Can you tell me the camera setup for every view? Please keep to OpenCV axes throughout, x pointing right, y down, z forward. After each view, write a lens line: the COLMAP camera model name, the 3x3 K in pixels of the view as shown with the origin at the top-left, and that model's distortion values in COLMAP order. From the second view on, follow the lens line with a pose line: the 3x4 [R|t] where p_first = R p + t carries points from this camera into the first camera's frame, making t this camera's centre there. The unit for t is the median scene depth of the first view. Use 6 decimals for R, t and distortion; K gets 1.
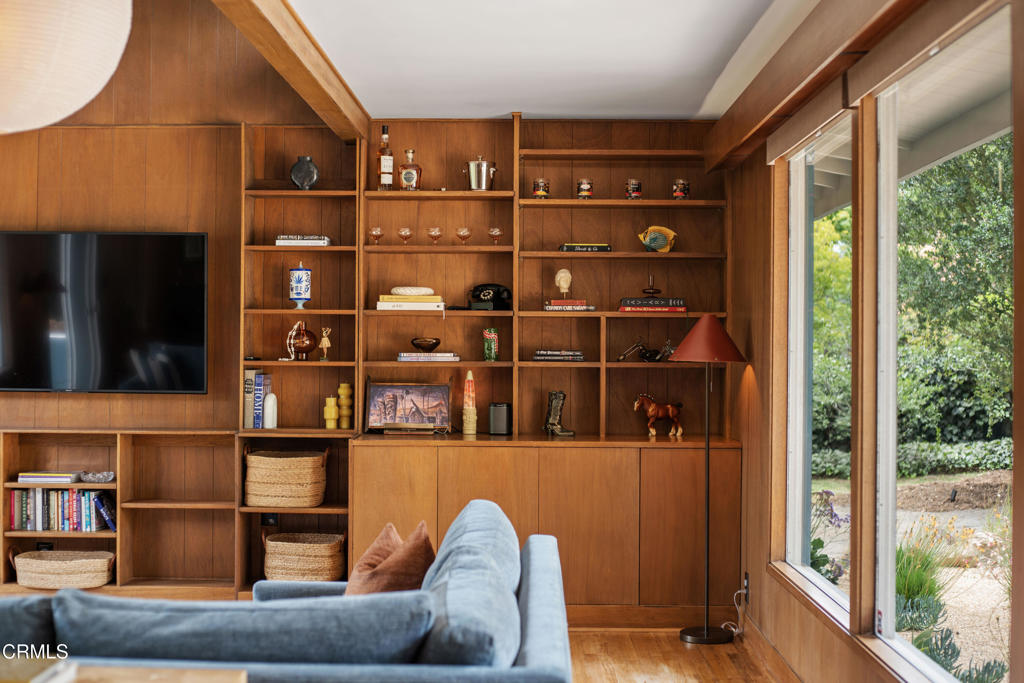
lens RADIAL K [[1485.4, 0, 513.2], [0, 1485.4, 341.3], [0, 0, 1]] dist [-0.112048, 0.000000]
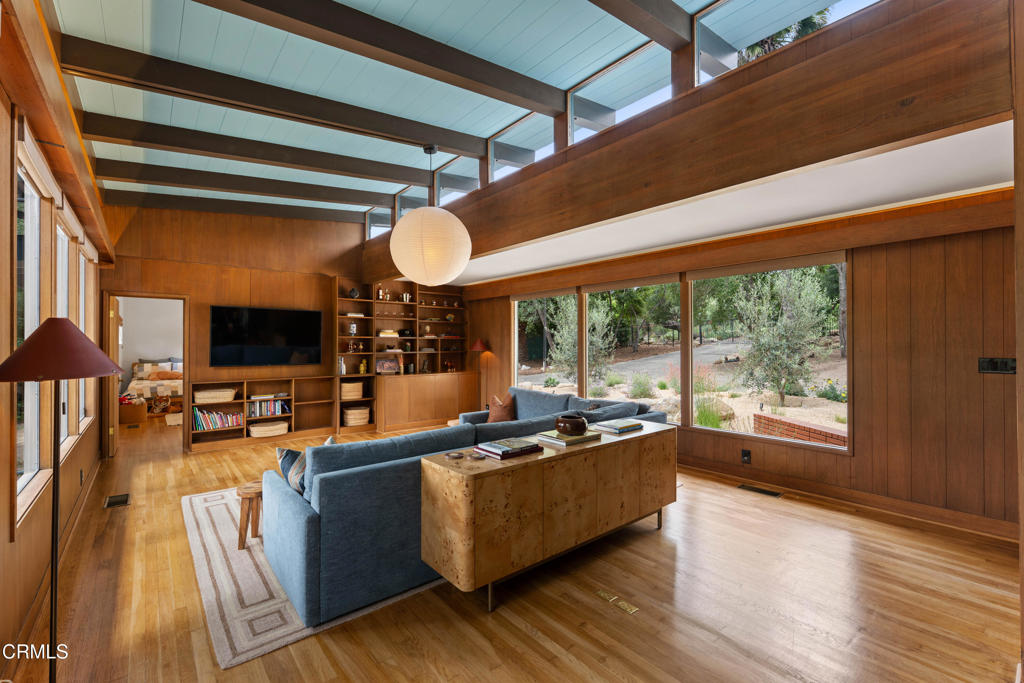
lens RADIAL K [[441.3, 0, 508.9], [0, 441.3, 339.4], [0, 0, 1]] dist [-0.000797, 0.000051]
pose [[0.766524, 0.000197, 0.642215, -0.497191], [0.006337, 0.999949, -0.007871, -0.005682], [-0.642184, 0.010103, 0.766484, 0.063026]]
